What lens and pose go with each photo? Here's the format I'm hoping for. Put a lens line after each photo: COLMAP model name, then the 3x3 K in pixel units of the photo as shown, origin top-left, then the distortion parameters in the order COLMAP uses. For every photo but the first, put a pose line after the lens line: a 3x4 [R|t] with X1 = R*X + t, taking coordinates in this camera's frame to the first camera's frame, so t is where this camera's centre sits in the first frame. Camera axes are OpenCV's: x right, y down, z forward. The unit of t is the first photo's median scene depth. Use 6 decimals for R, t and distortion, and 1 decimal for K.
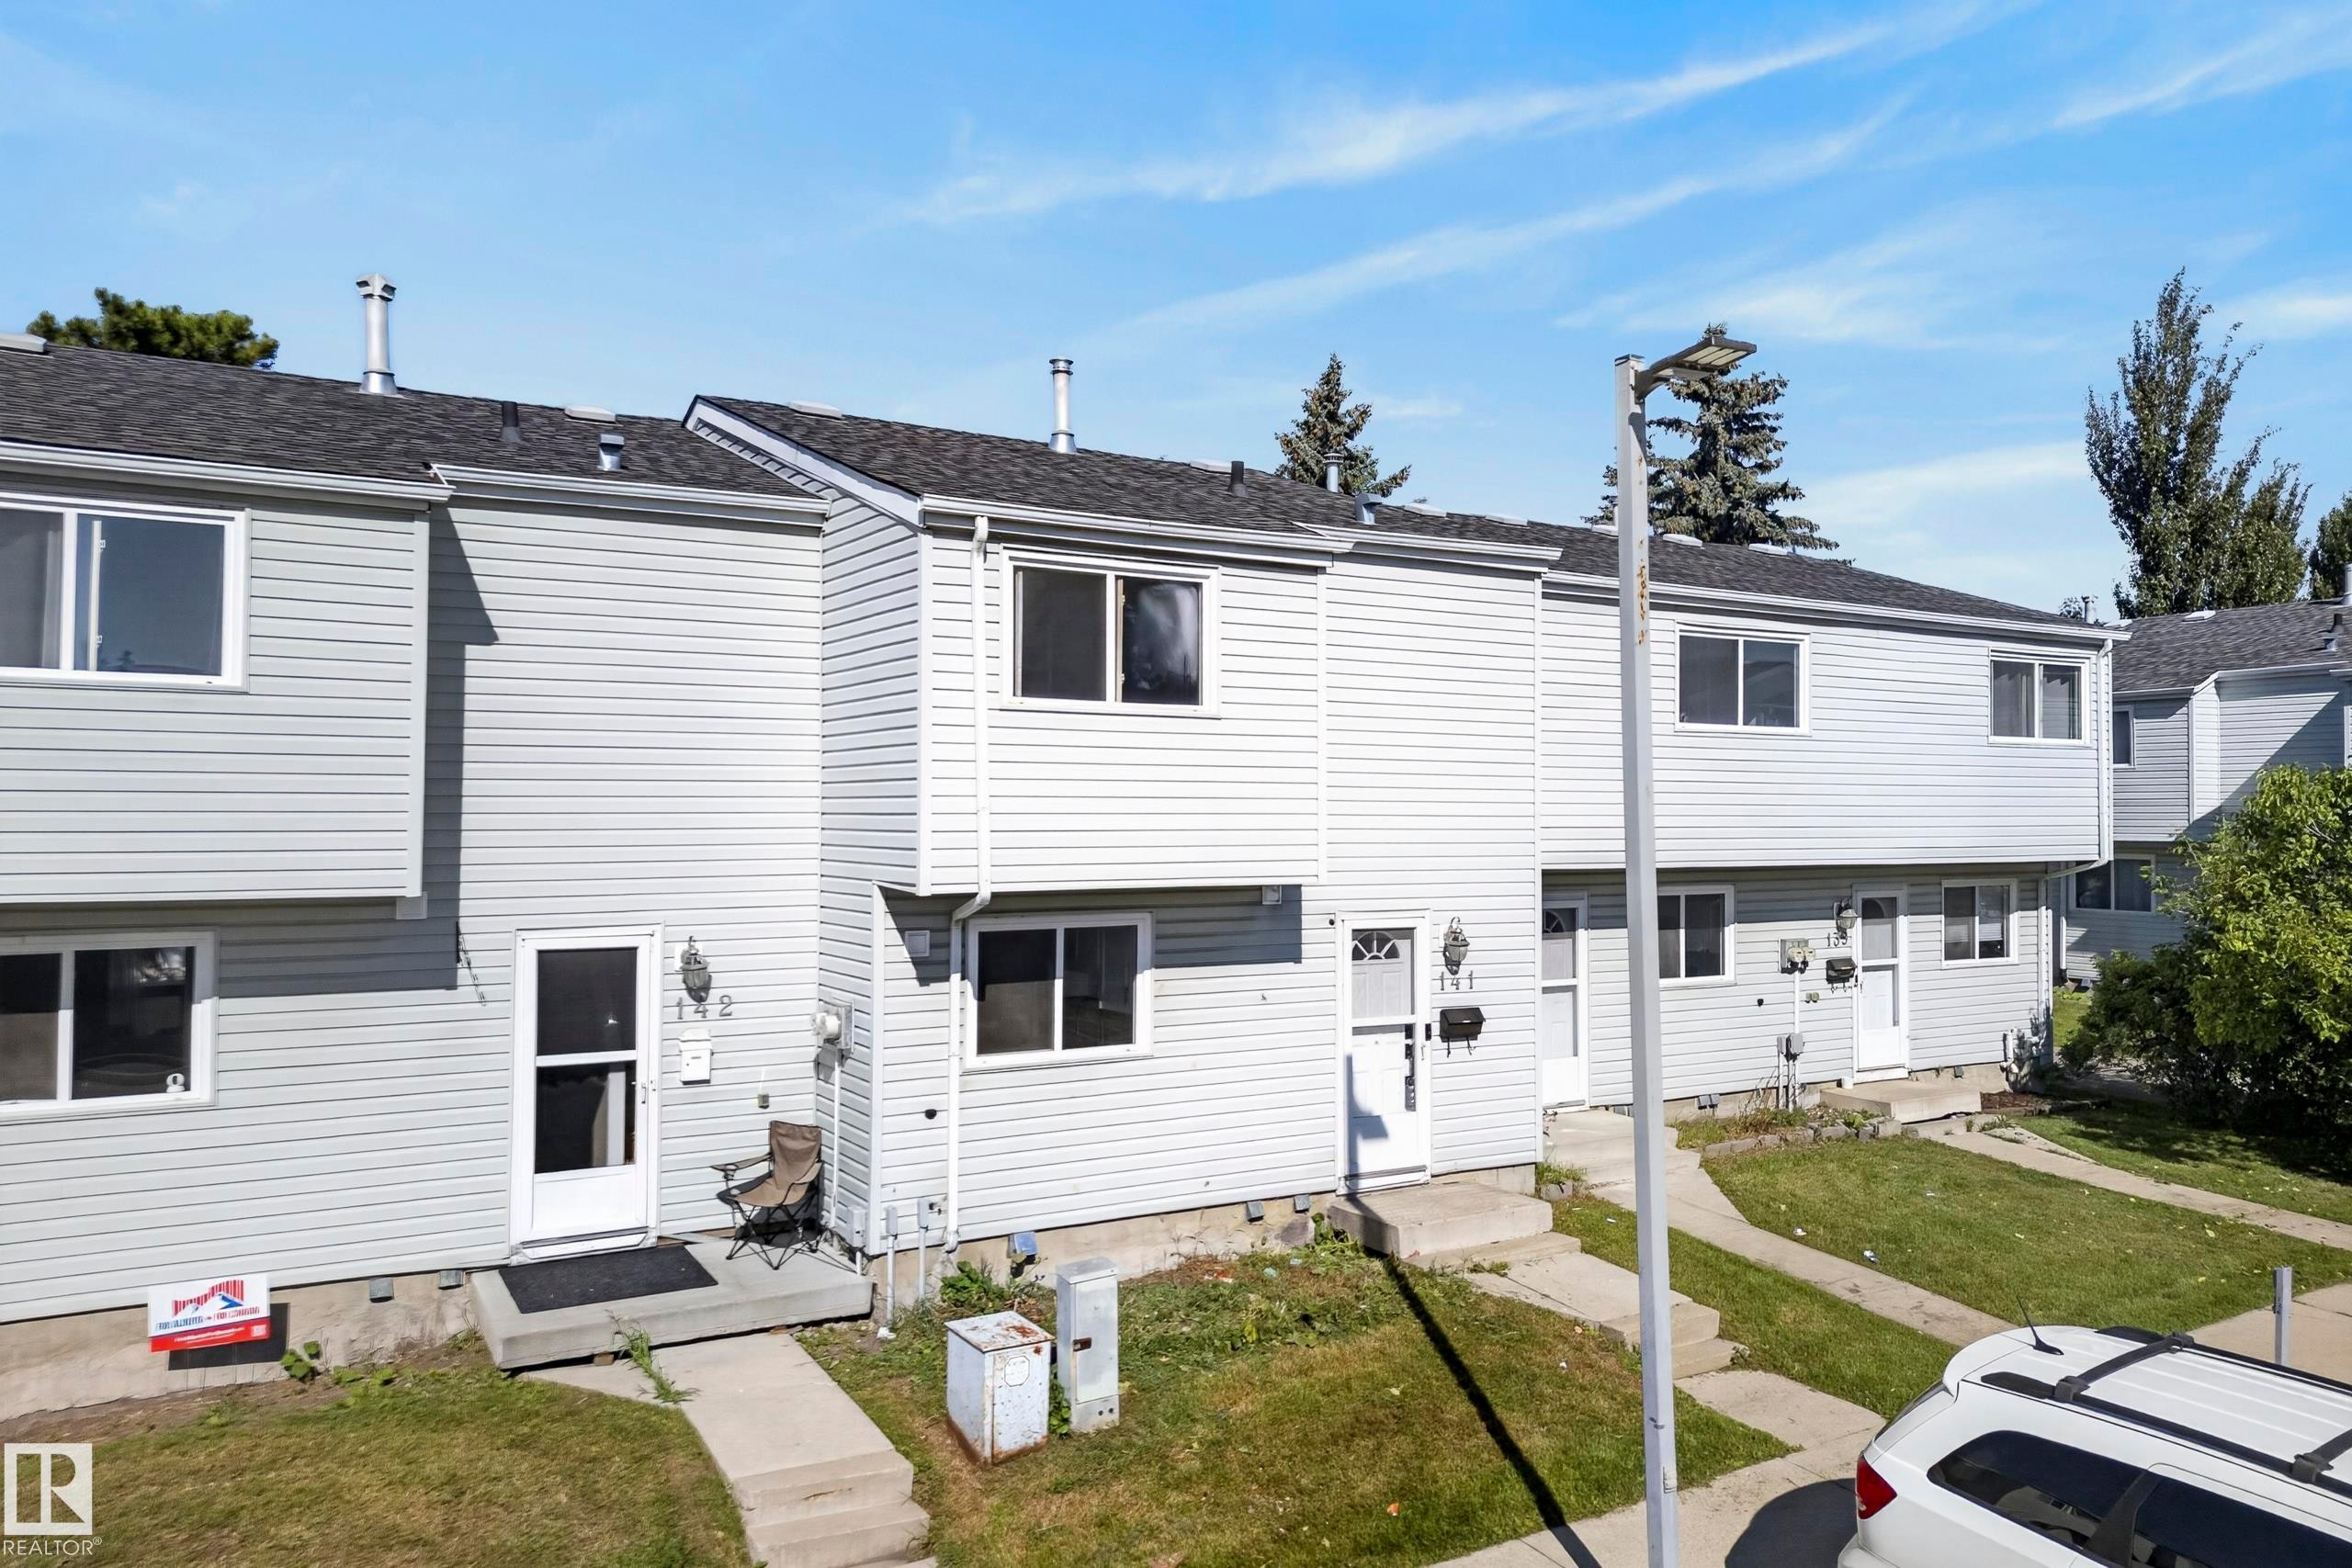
lens RADIAL K [[1636.4, 0, 1180.3], [0, 1636.4, 788.2], [0, 0, 1]] dist [0.070757, -0.021061]
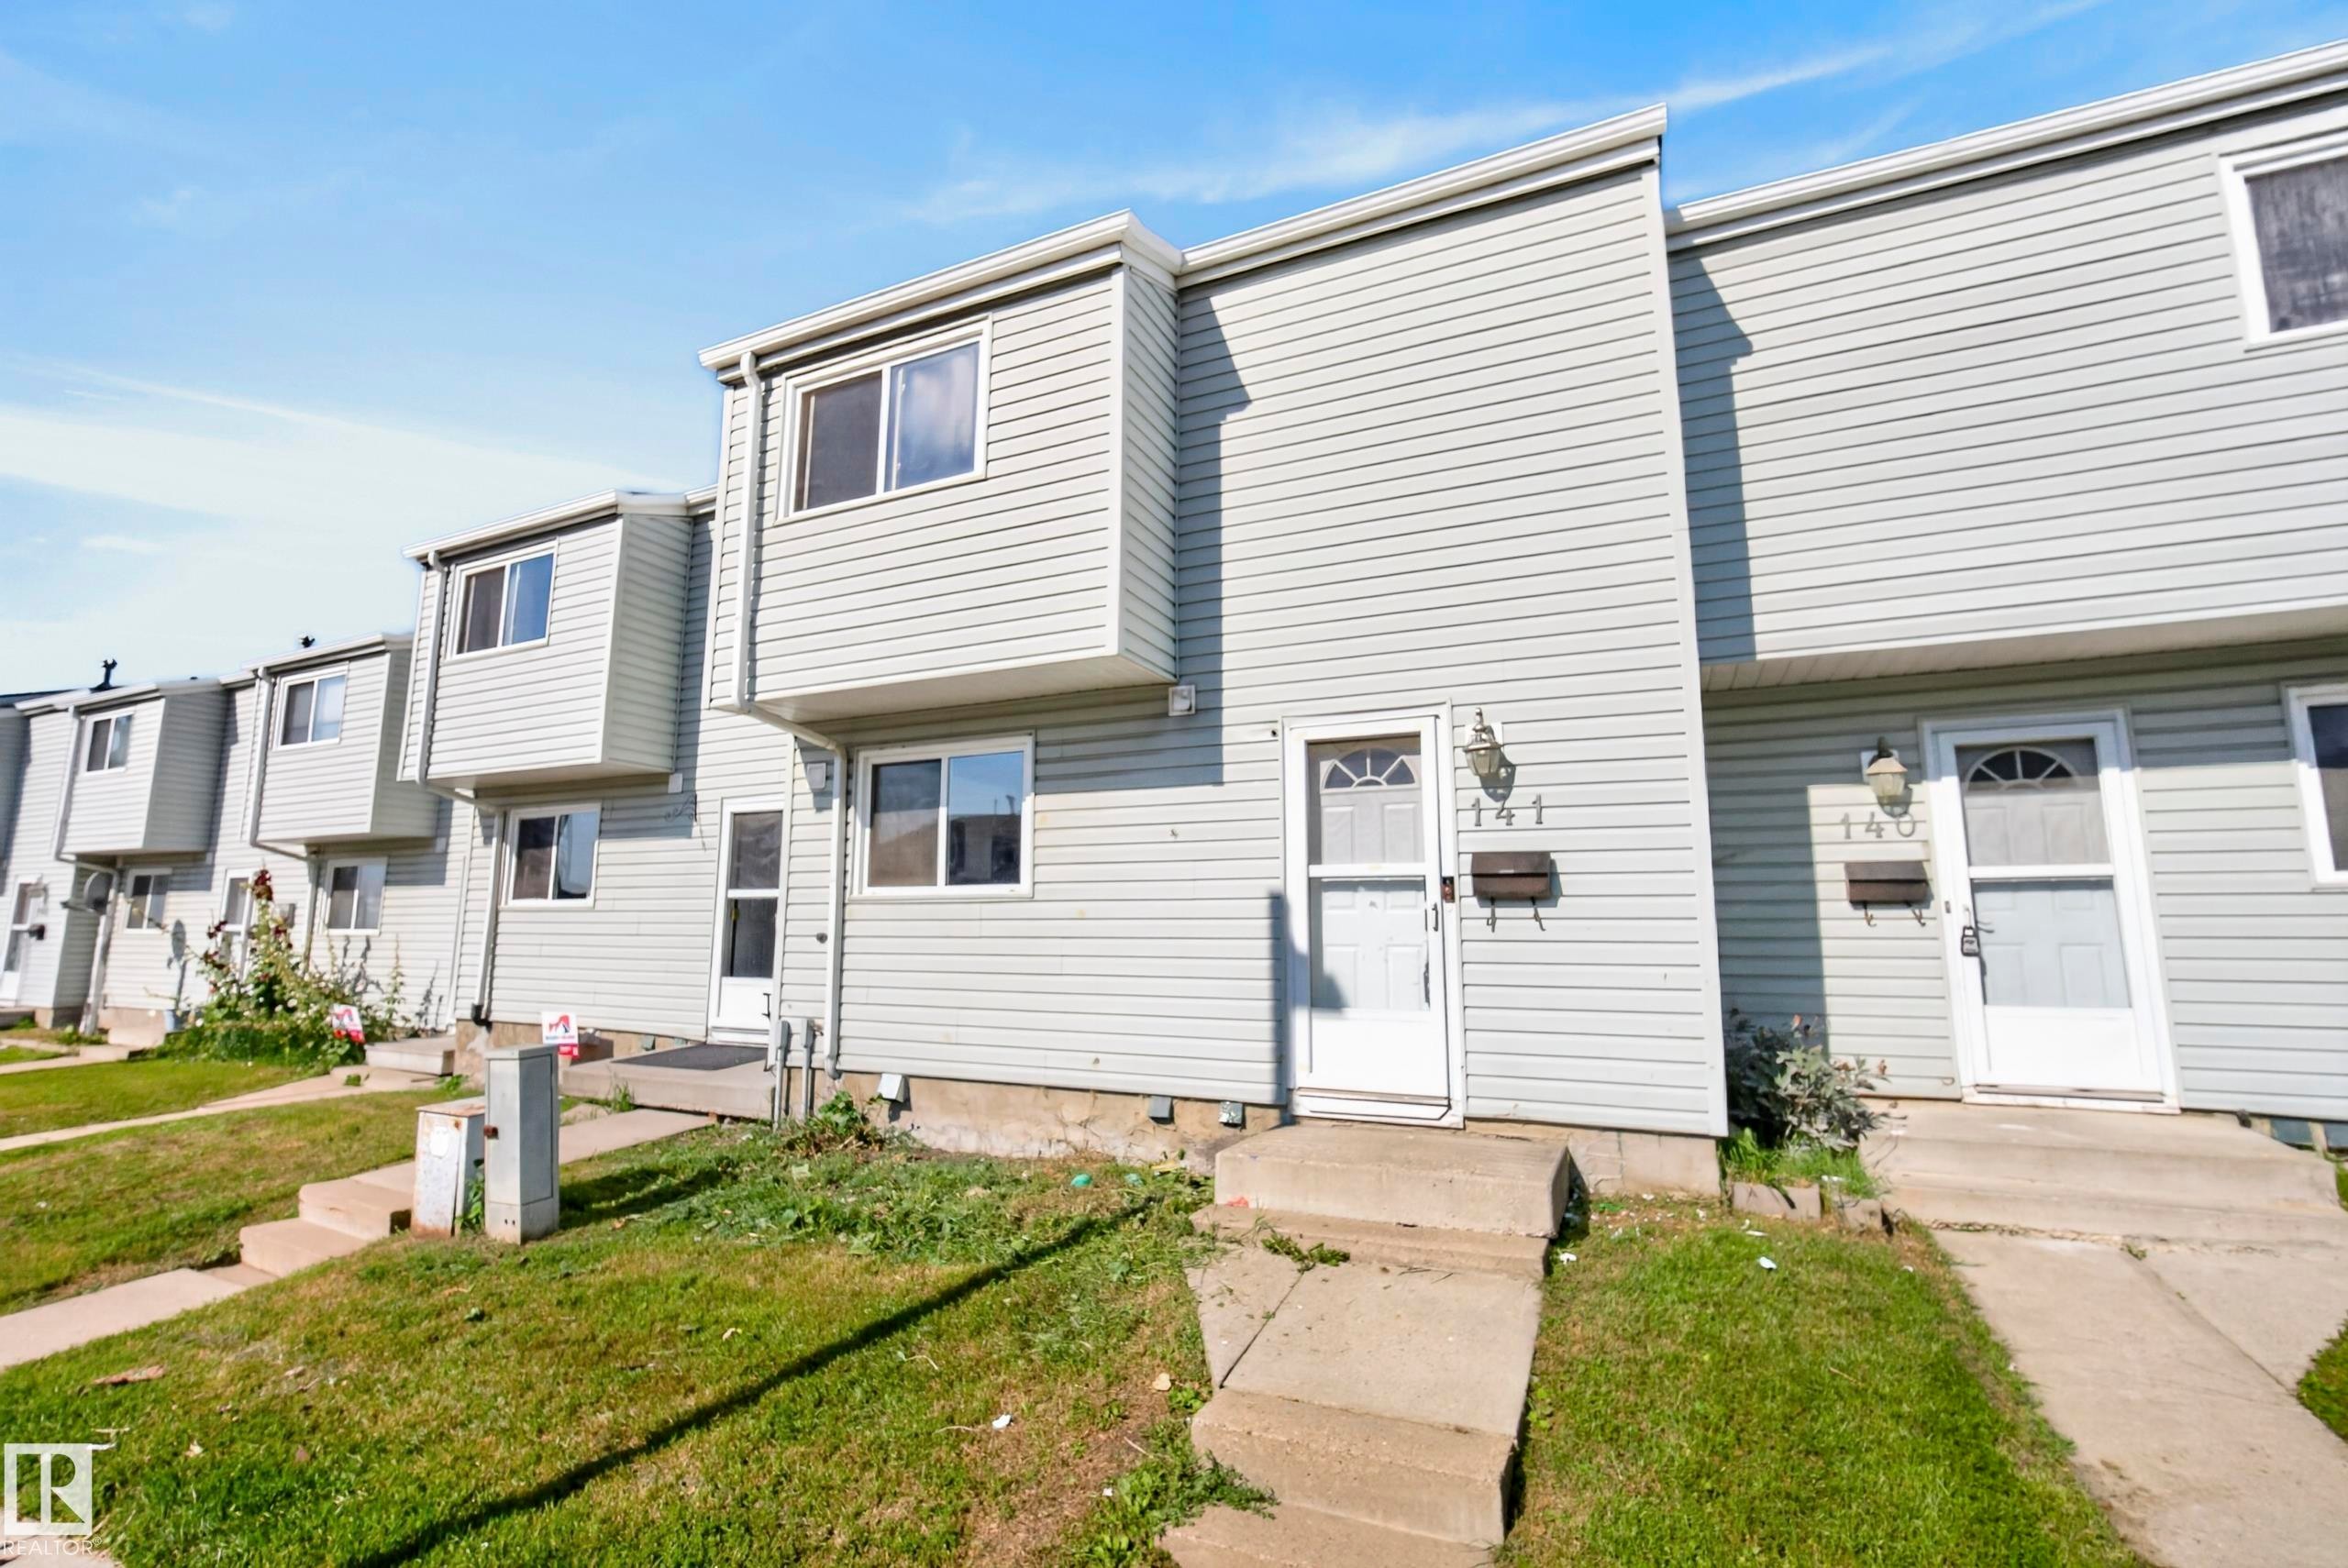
lens RADIAL K [[1025.3, 0, 1167.6], [0, 1025.3, 787.2], [0, 0, 1]] dist [-0.011671, 0.004236]
pose [[0.562781, -0.114887, -0.818583, 0.450021], [0.016972, 0.991691, -0.127514, 0.168171], [0.826432, 0.057870, 0.560055, 0.721710]]
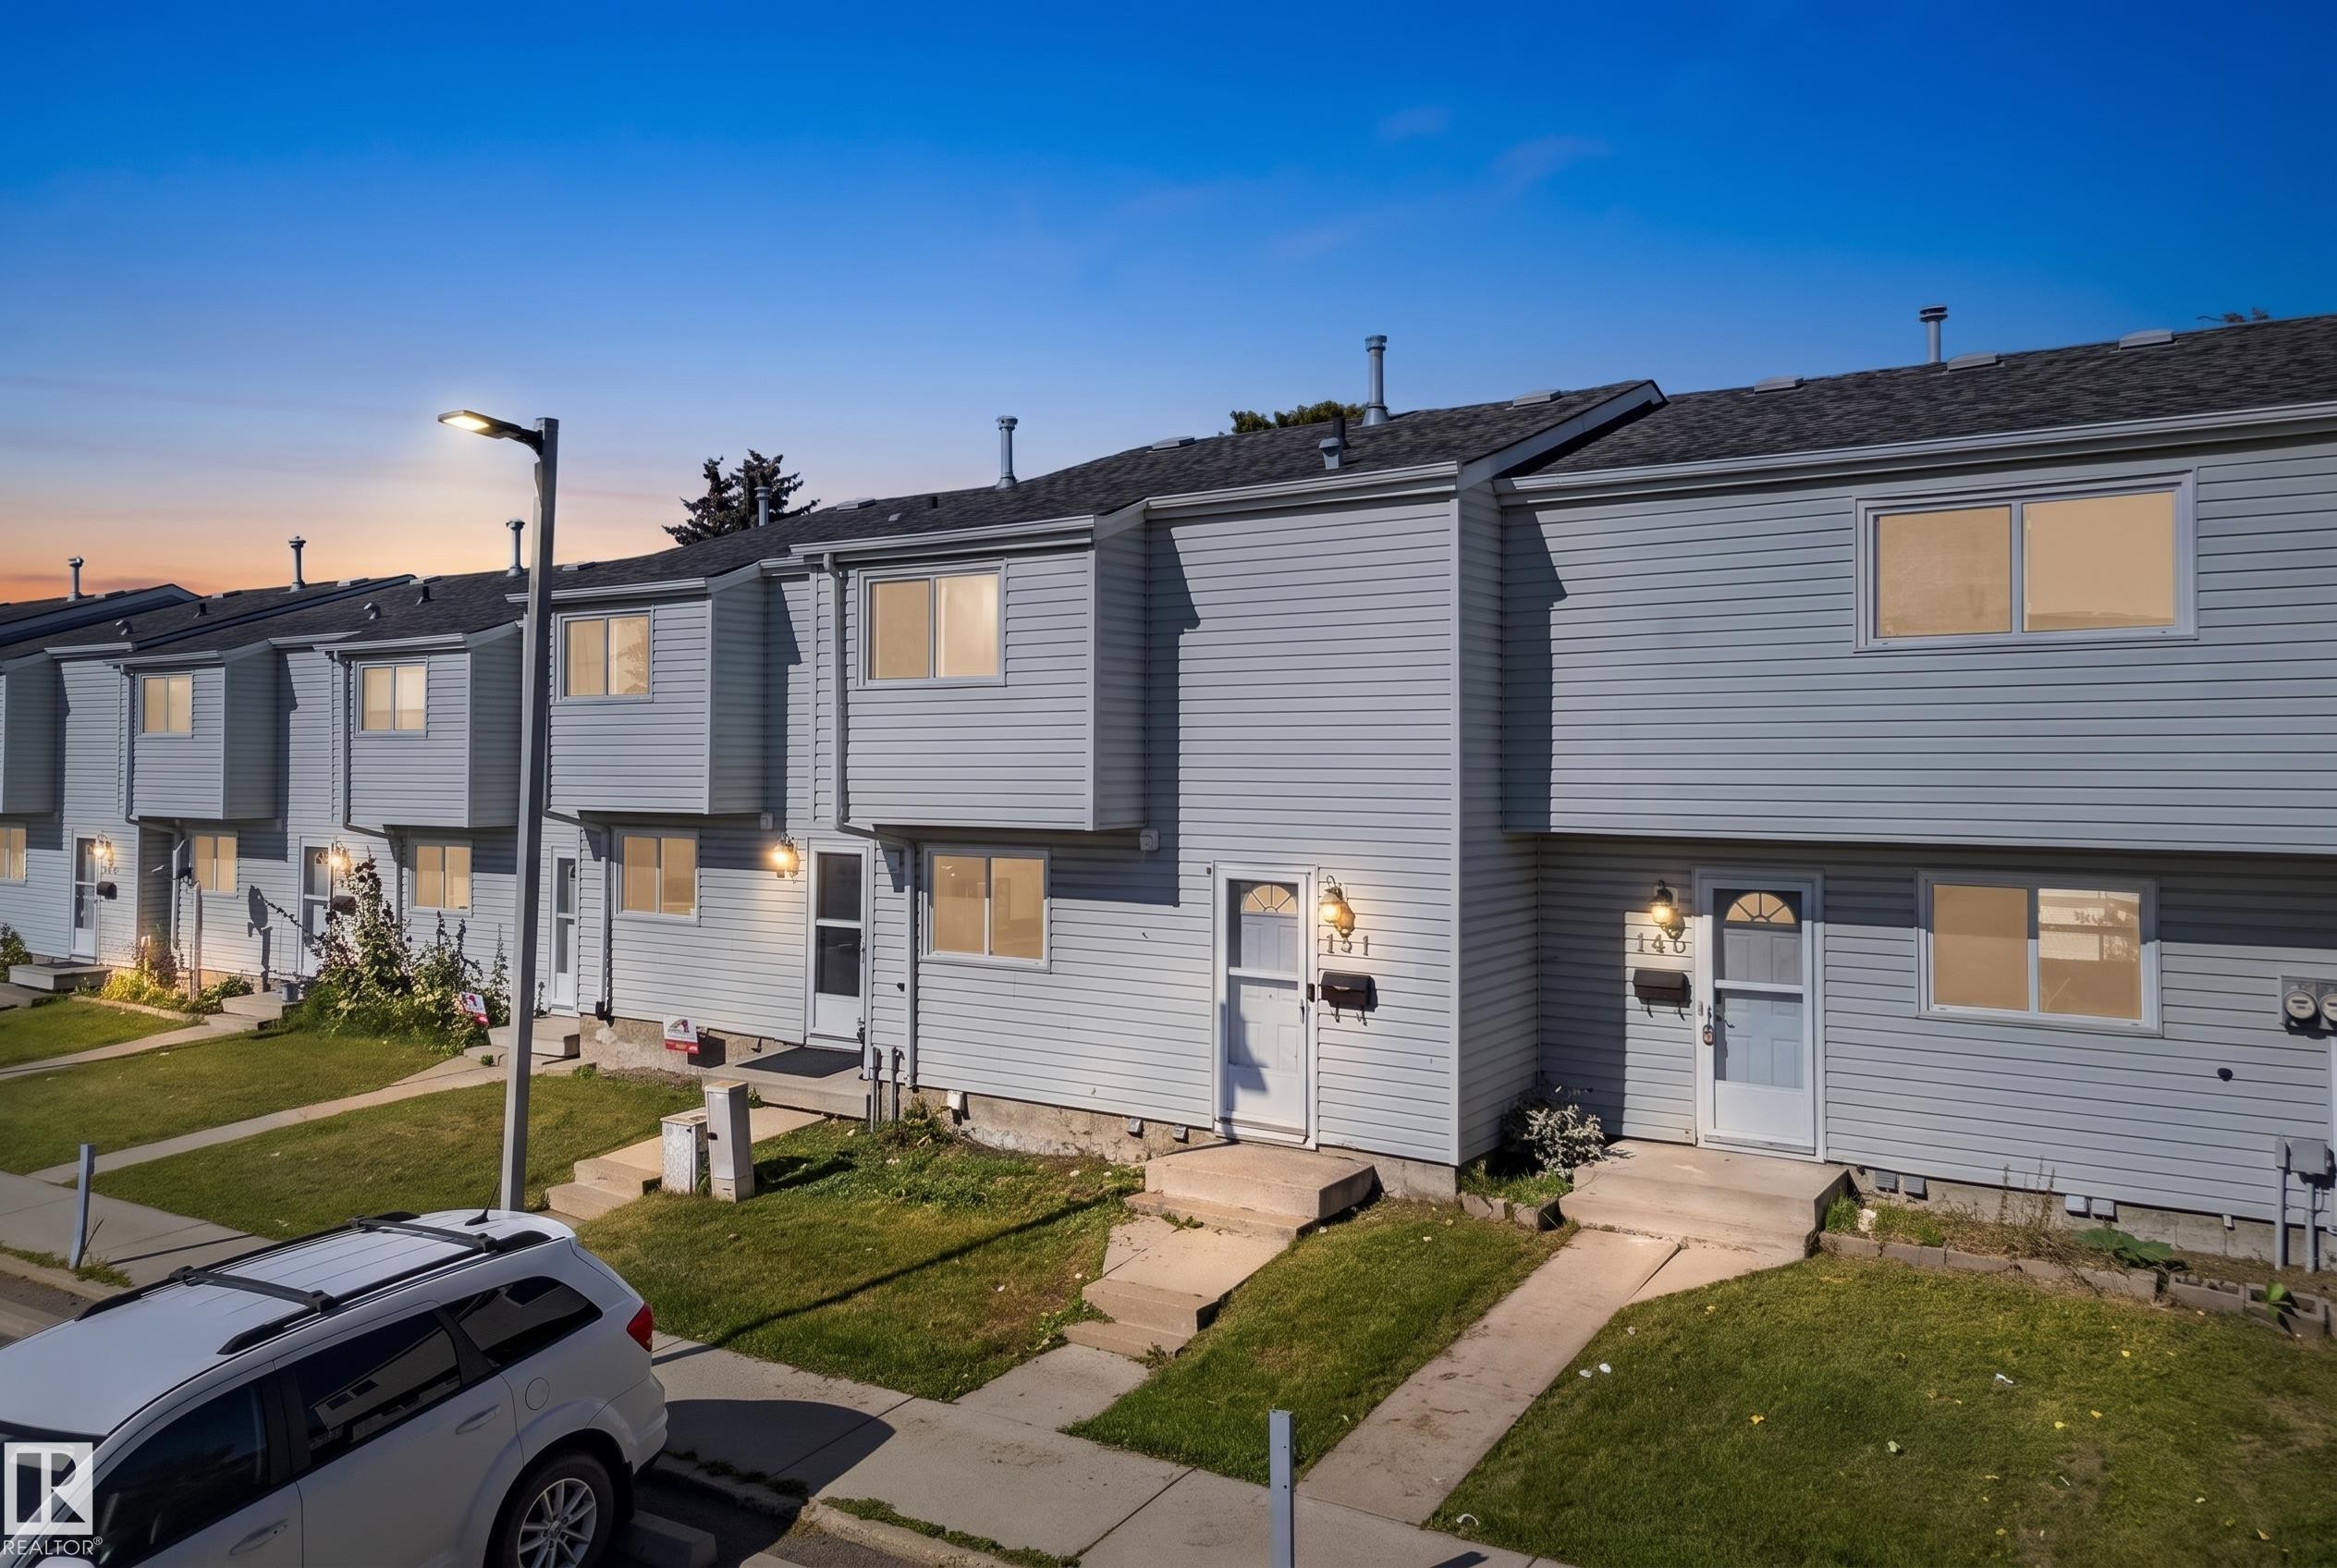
lens RADIAL K [[1626.2, 0, 1175.4], [0, 1626.2, 759.9], [0, 0, 1]] dist [0.070757, -0.021061]
pose [[0.446235, -0.003432, -0.894909, 1.029389], [0.014325, 0.999892, 0.003308, 0.007798], [0.894801, -0.014296, 0.446236, 0.534674]]
